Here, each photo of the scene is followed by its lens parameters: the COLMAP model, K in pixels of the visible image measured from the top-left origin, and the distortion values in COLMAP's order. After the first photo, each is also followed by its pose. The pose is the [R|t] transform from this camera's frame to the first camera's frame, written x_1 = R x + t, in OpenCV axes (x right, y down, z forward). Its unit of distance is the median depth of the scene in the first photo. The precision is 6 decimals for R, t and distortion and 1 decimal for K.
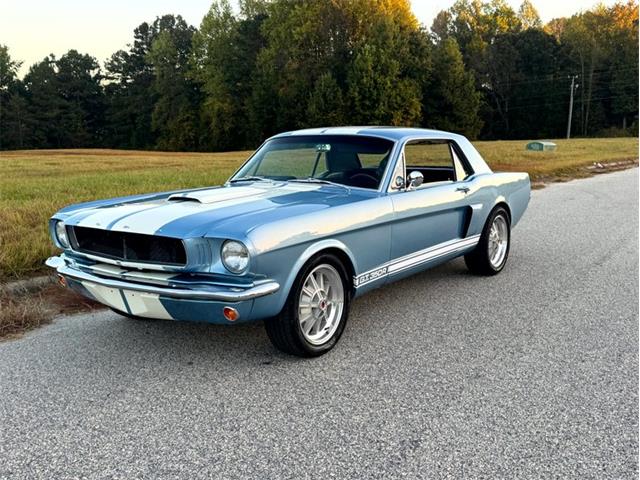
lens RADIAL K [[653.8, 0, 320.9], [0, 653.8, 245.0], [0, 0, 1]] dist [0.045126, 0.000000]
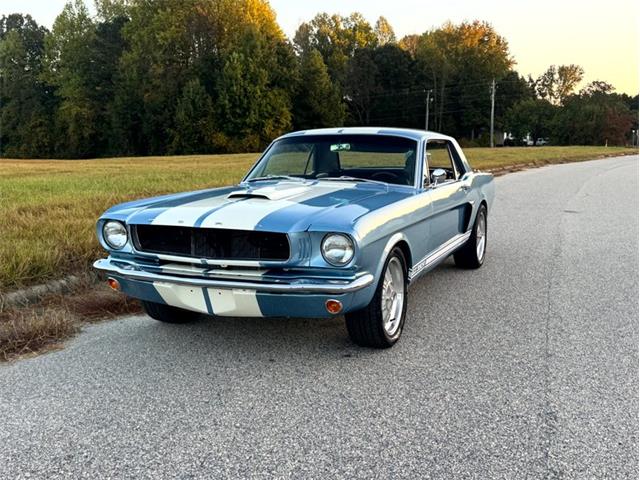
lens RADIAL K [[653.8, 0, 319.7], [0, 653.8, 242.6], [0, 0, 1]] dist [0.045126, 0.000000]
pose [[0.978774, -0.025241, 0.203384, -0.041661], [0.028656, 0.999493, -0.013860, 0.002307], [-0.202931, 0.019394, 0.979001, 0.001644]]
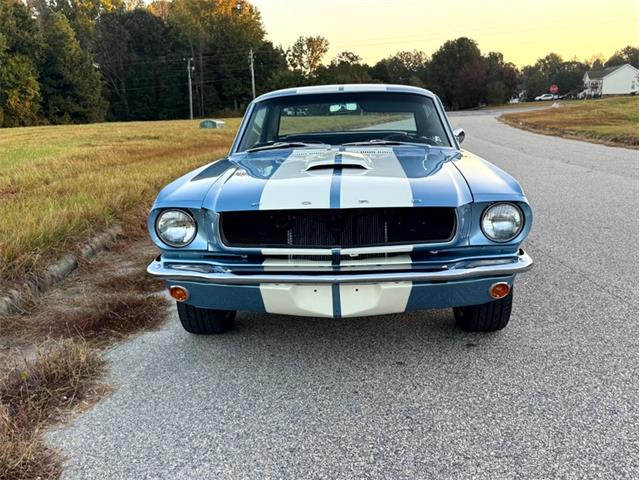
lens RADIAL K [[653.8, 0, 312.2], [0, 653.8, 253.9], [0, 0, 1]] dist [0.045126, 0.000000]
pose [[0.846499, -0.126893, 0.517048, -0.089514], [0.106831, 0.991913, 0.068532, -0.002988], [-0.521562, -0.002776, 0.853209, 0.046021]]
